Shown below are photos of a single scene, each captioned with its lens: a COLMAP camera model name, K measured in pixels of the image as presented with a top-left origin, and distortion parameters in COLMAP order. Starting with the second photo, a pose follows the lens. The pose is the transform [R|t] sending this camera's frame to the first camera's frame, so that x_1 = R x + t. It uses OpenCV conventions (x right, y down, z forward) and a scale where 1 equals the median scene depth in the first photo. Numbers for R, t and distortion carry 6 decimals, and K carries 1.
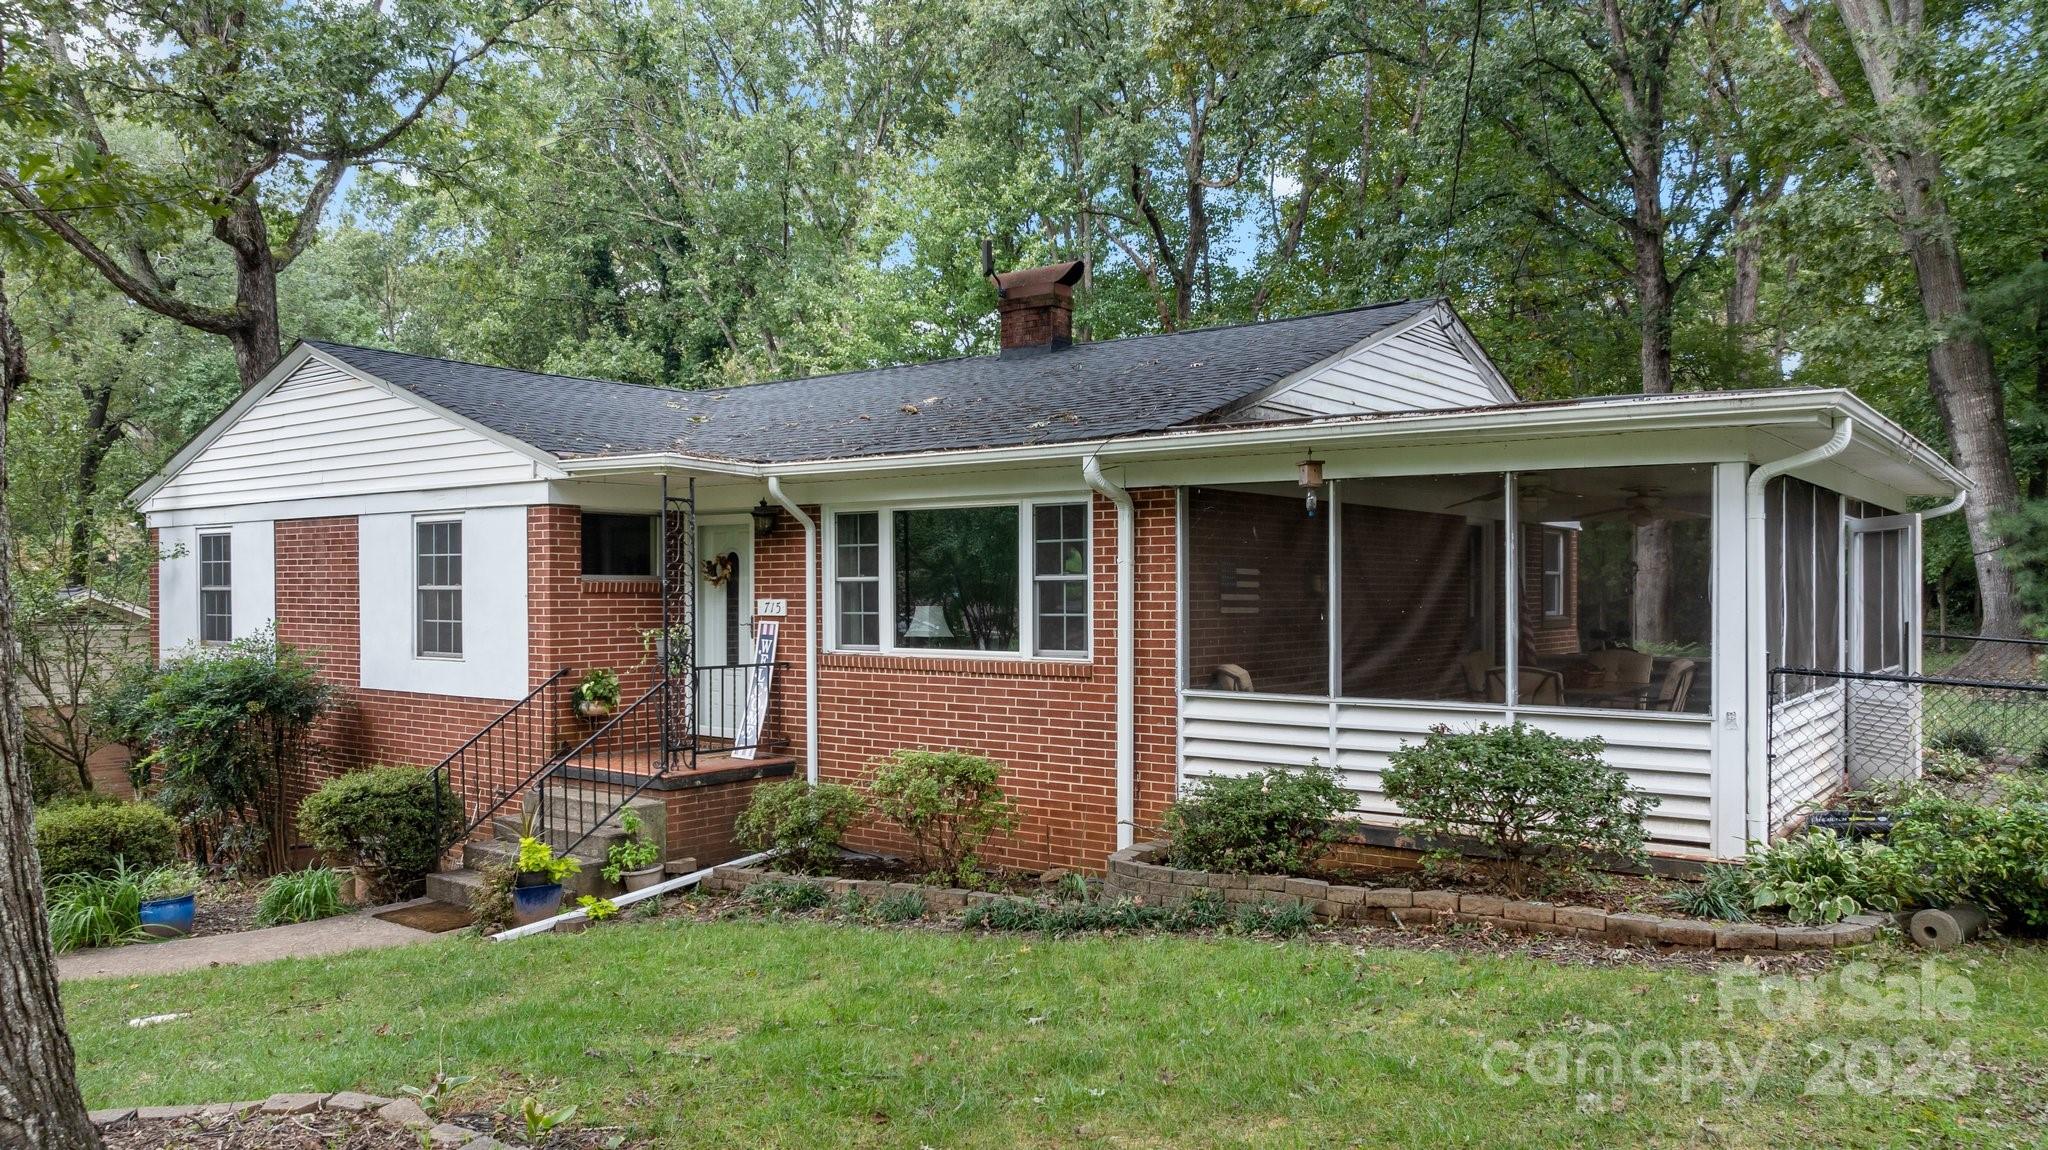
lens RADIAL K [[1450.4, 0, 1029.4], [0, 1450.4, 606.0], [0, 0, 1]] dist [0.001972, -0.052677]
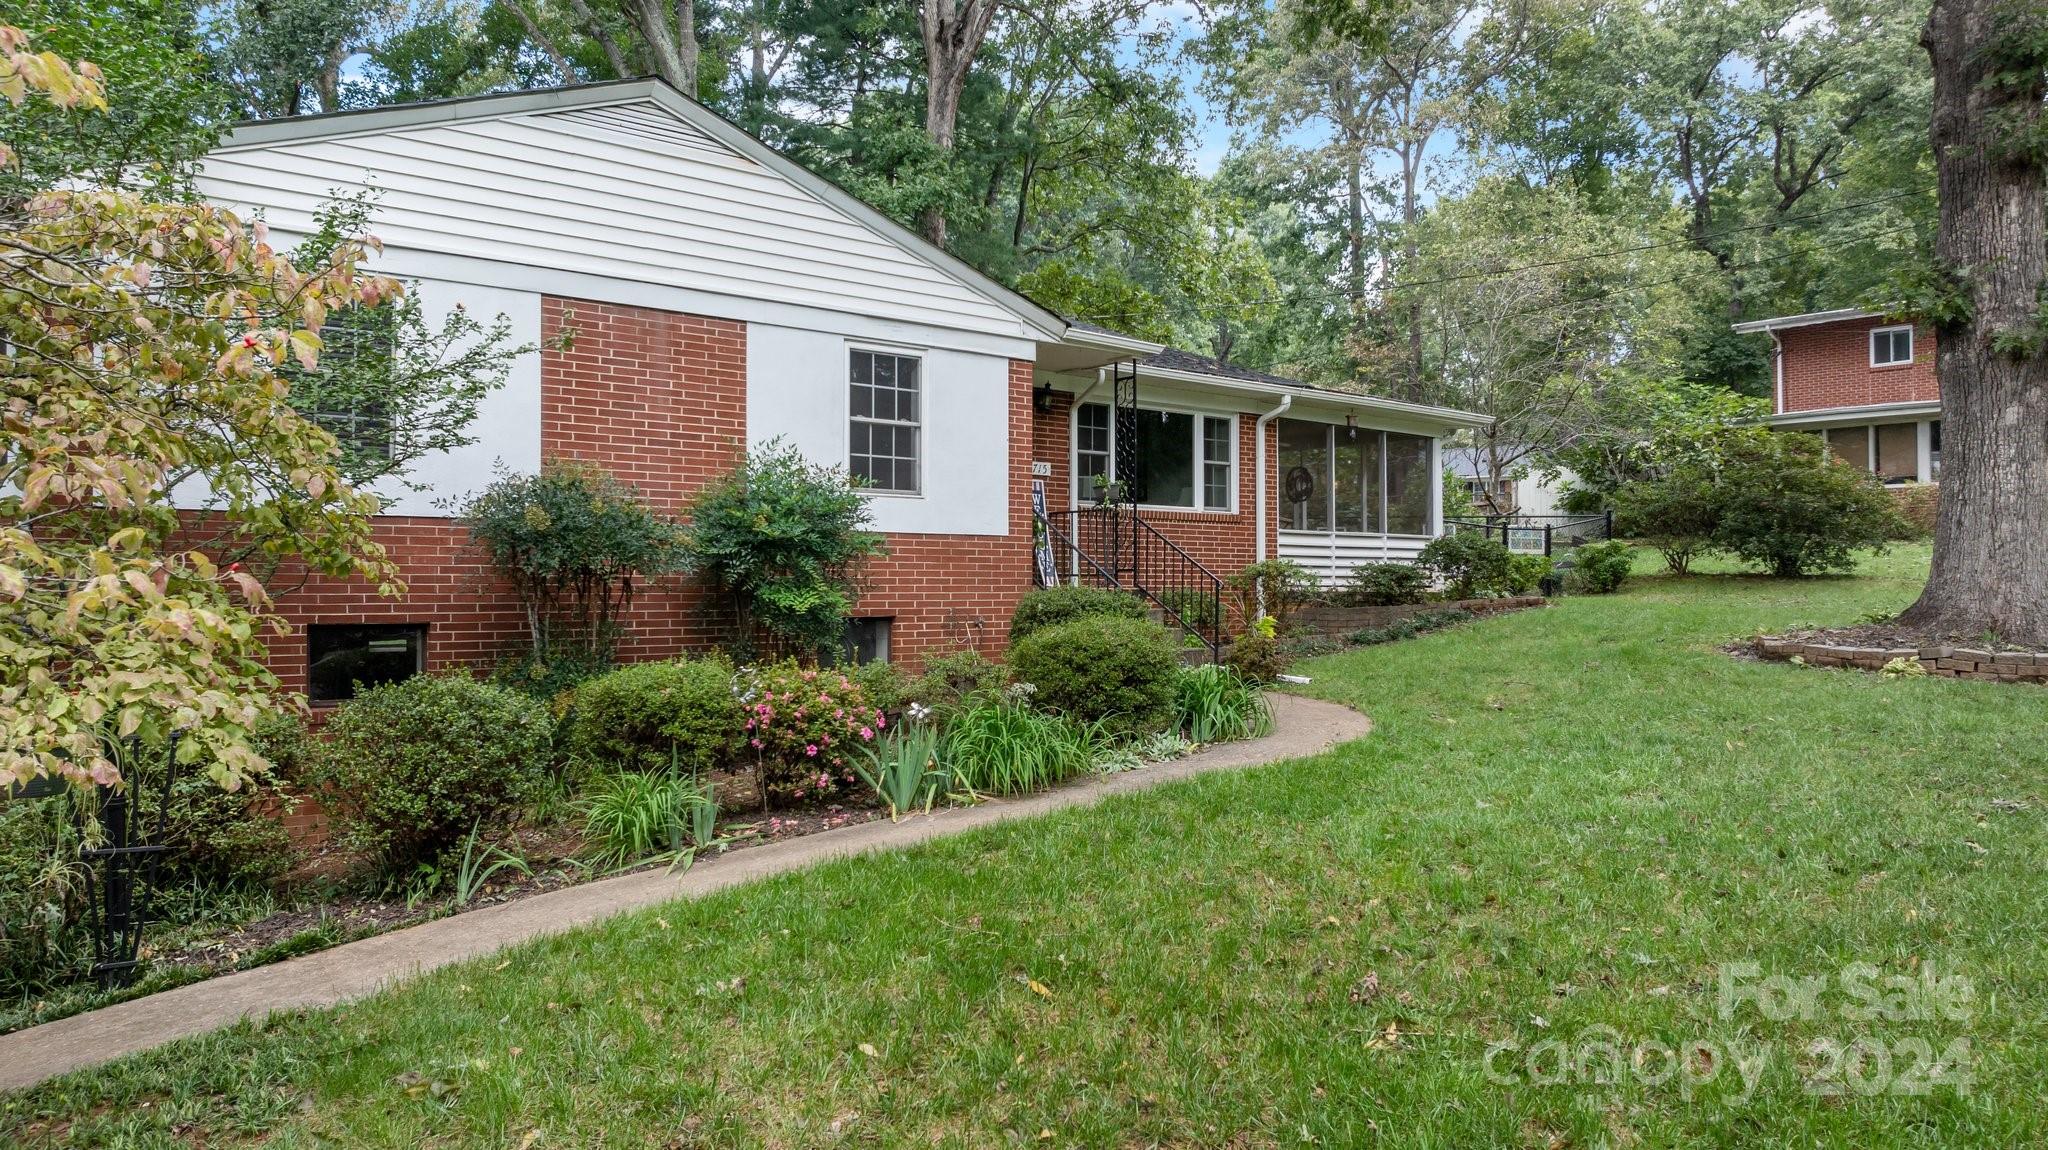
lens RADIAL K [[1445.3, 0, 1024.0], [0, 1445.3, 575.0], [0, 0, 1]] dist [-0.001170, -0.001317]
pose [[0.210830, 0.009360, 0.977478, -1.437567], [0.012500, 0.999847, -0.012271, 0.110986], [-0.977443, 0.014806, 0.210681, 0.770165]]
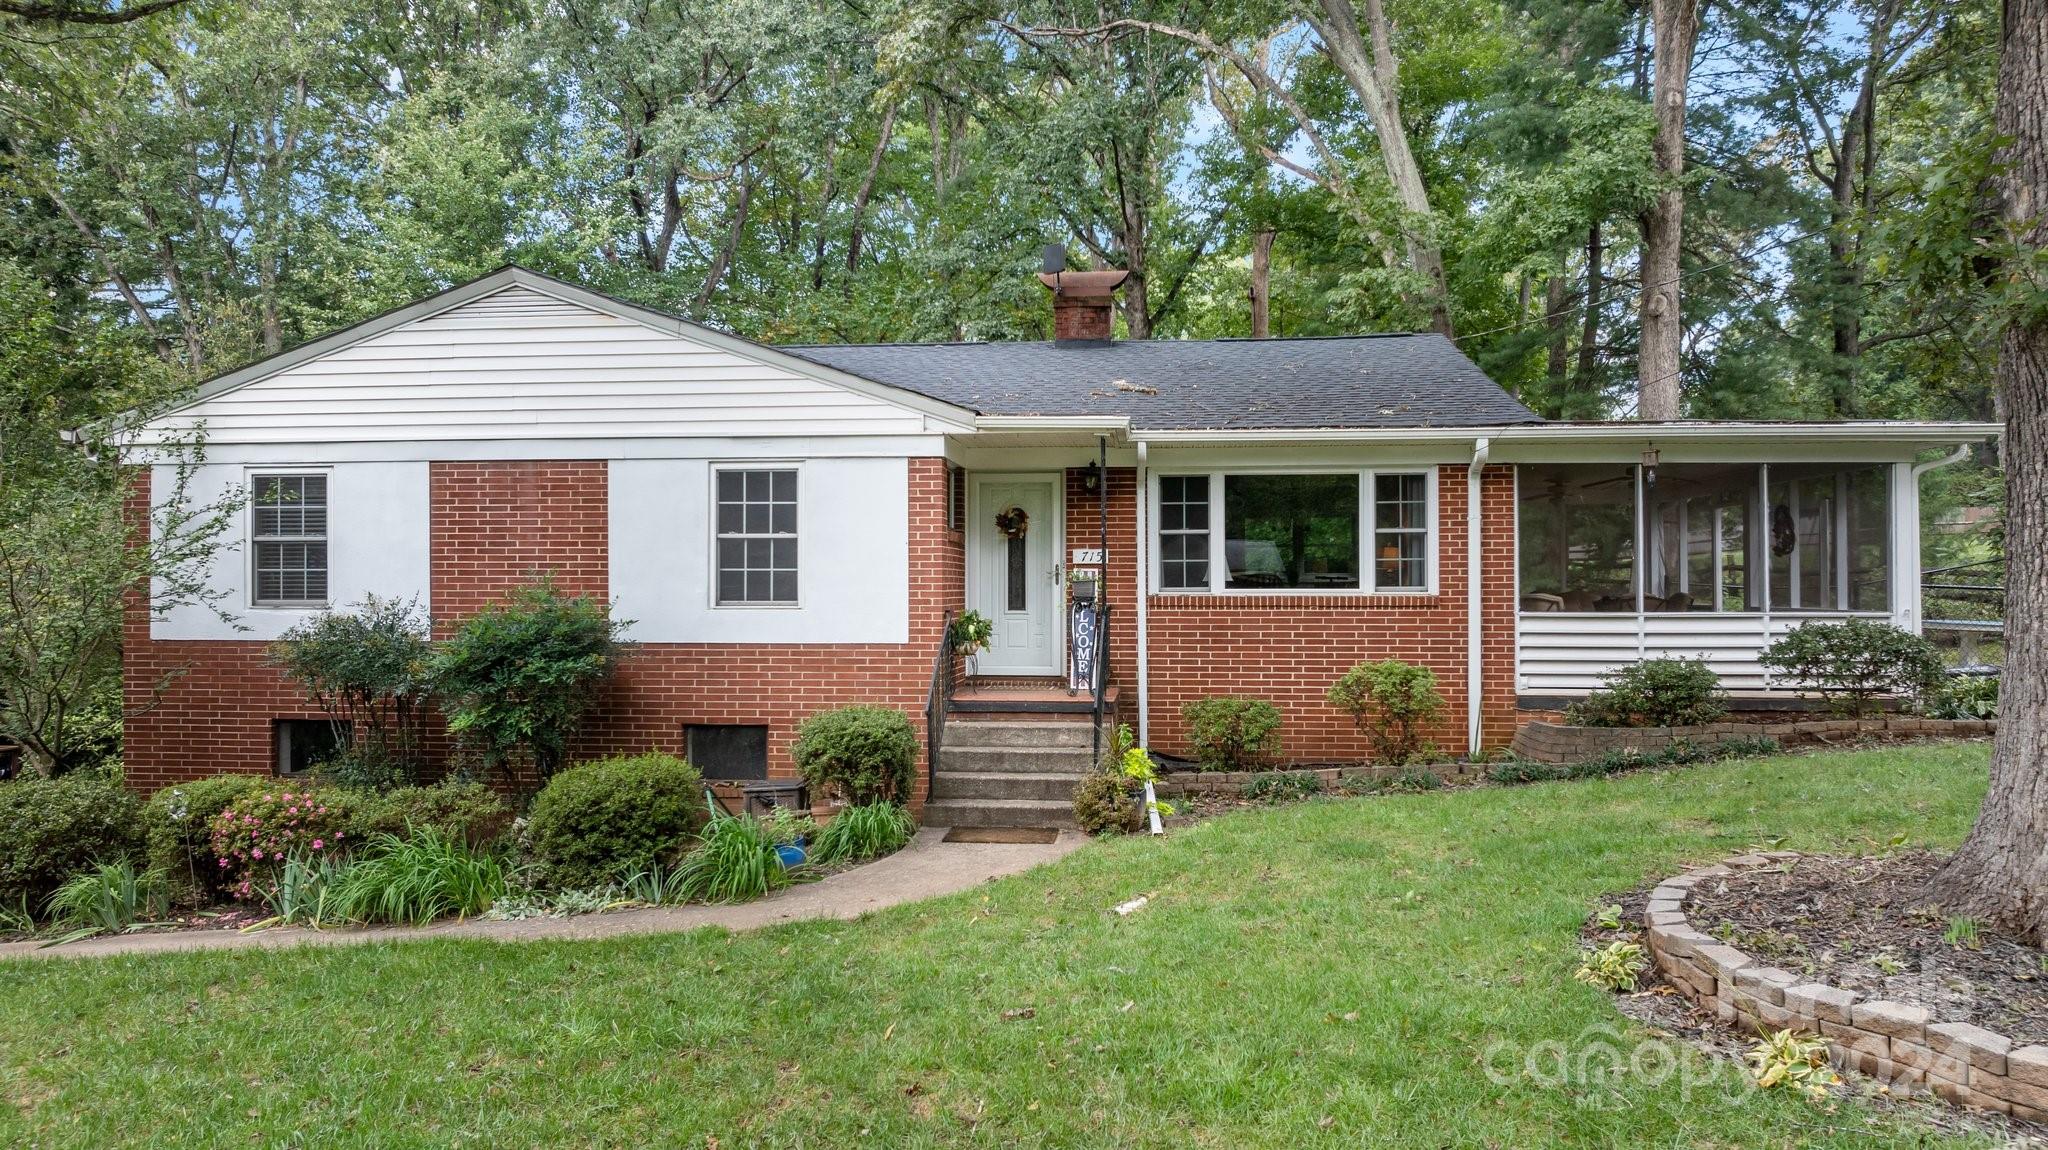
lens RADIAL K [[1445.3, 0, 1024.0], [0, 1445.3, 575.0], [0, 0, 1]] dist [-0.001170, -0.001317]
pose [[0.853609, 0.002544, 0.520908, -0.833280], [0.007323, 0.999831, -0.016884, 0.035118], [-0.520863, 0.018227, 0.853446, 0.063054]]
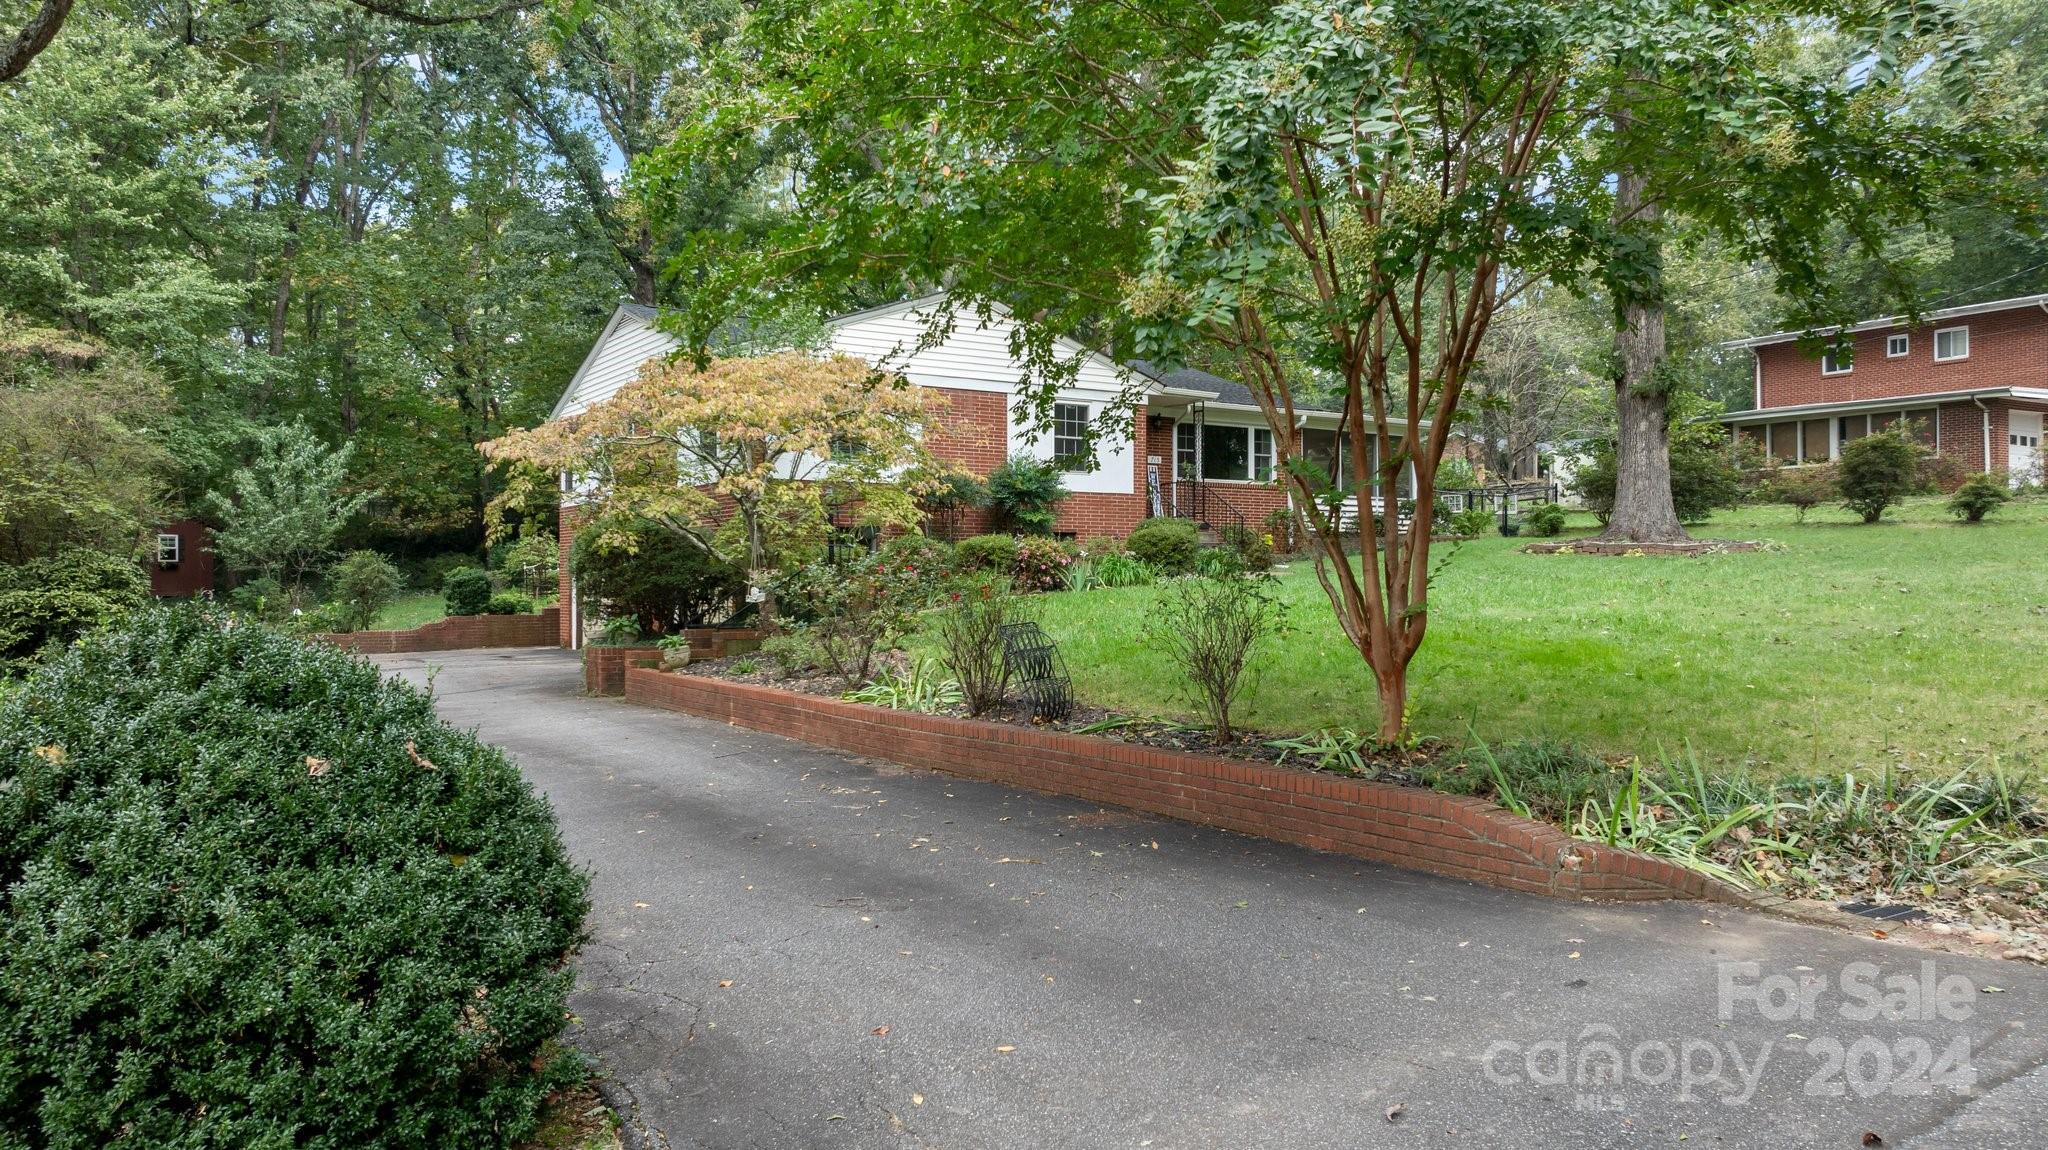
lens RADIAL K [[1445.3, 0, 1024.0], [0, 1445.3, 575.0], [0, 0, 1]] dist [-0.001170, -0.001317]
pose [[0.336503, 0.004446, 0.941672, -2.481600], [0.012955, 0.999872, -0.009351, 0.209125], [-0.941593, 0.015346, 0.336403, 0.434555]]
